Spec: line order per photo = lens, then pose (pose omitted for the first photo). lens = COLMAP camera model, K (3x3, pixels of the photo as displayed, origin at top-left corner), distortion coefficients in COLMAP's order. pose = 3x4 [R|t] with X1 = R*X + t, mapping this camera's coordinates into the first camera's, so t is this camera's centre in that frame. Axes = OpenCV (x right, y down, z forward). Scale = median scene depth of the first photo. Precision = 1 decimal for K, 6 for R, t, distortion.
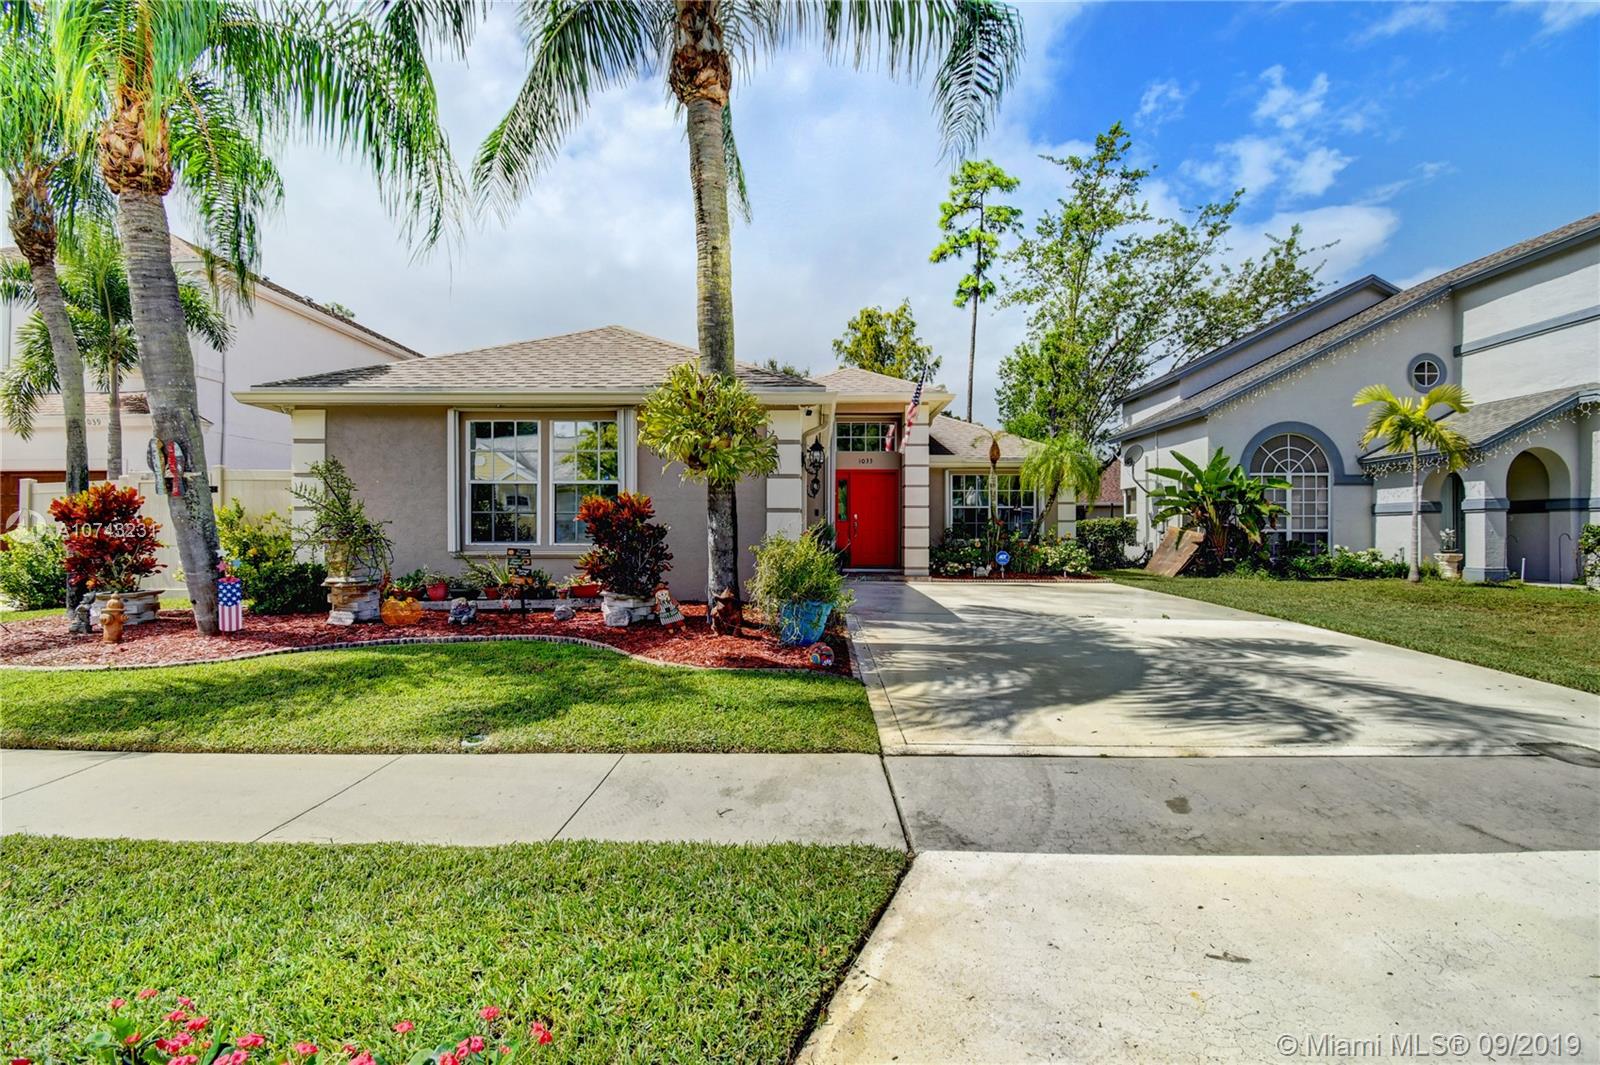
lens RADIAL K [[713.8, 0, 795.8], [0, 713.8, 530.8], [0, 0, 1]] dist [0.023859, -0.030178]
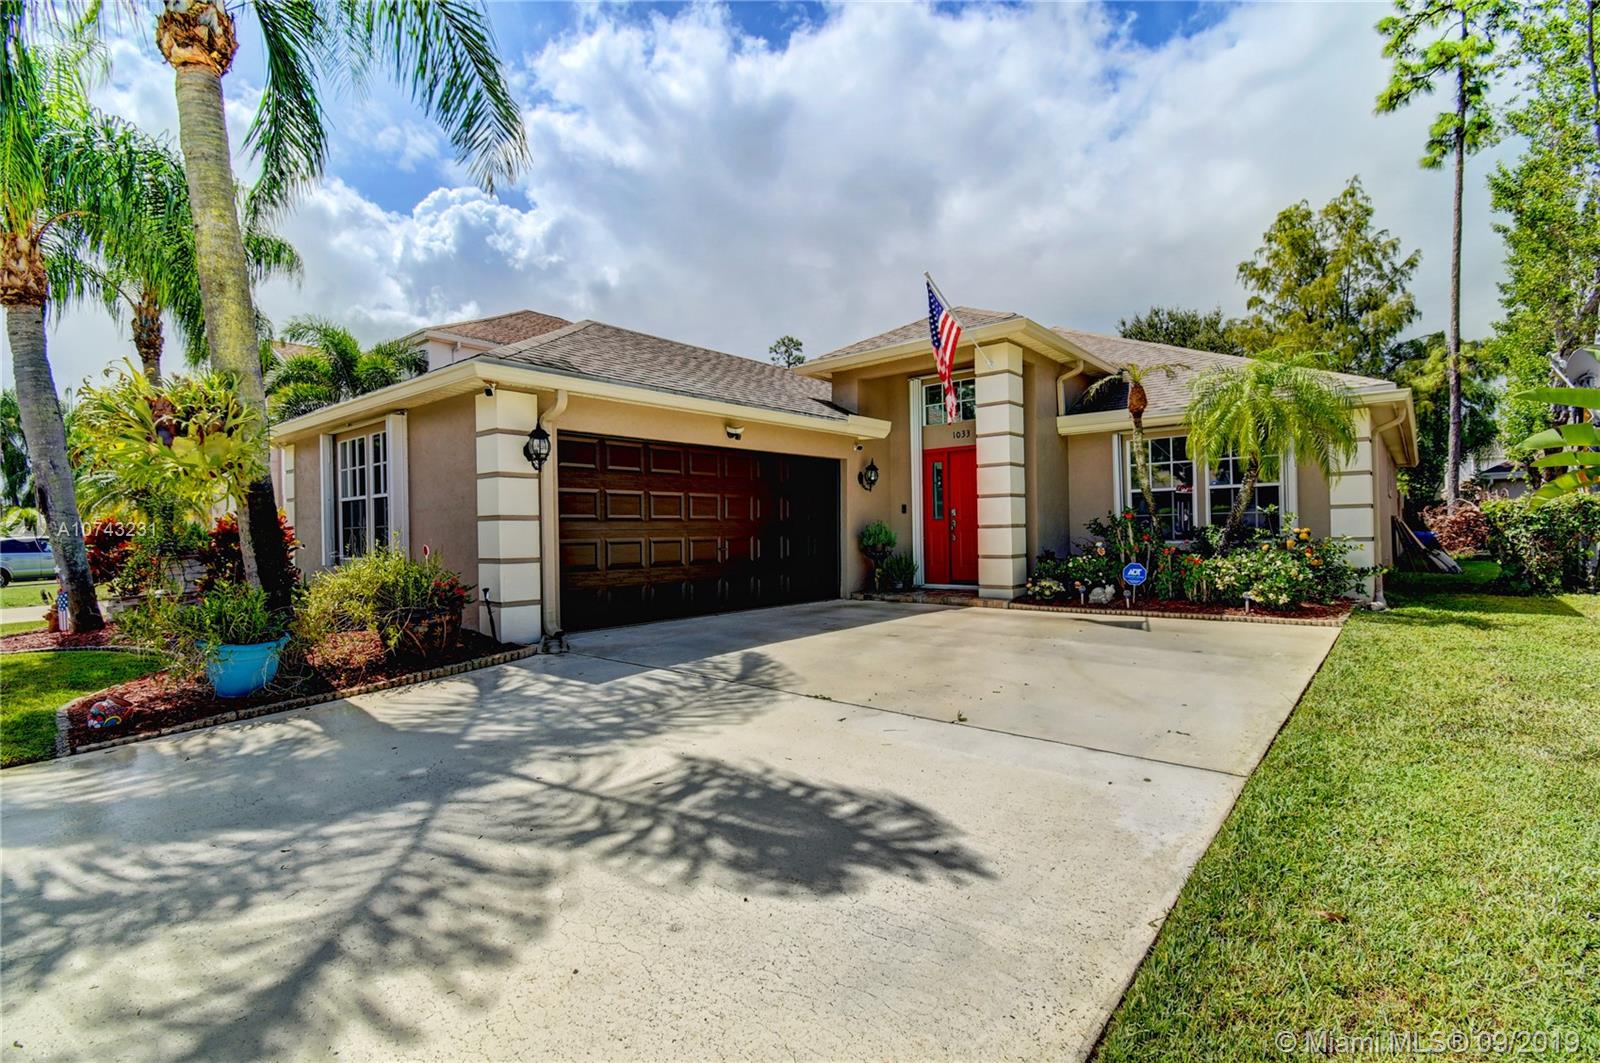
lens RADIAL K [[744.6, 0, 800.0], [0, 744.6, 531.5], [0, 0, 1]] dist [0.001280, -0.015693]
pose [[0.784987, -0.017234, -0.619273, 0.454404], [0.021780, 0.999763, -0.000215, -0.003711], [0.619130, -0.013318, 0.785176, 0.333182]]
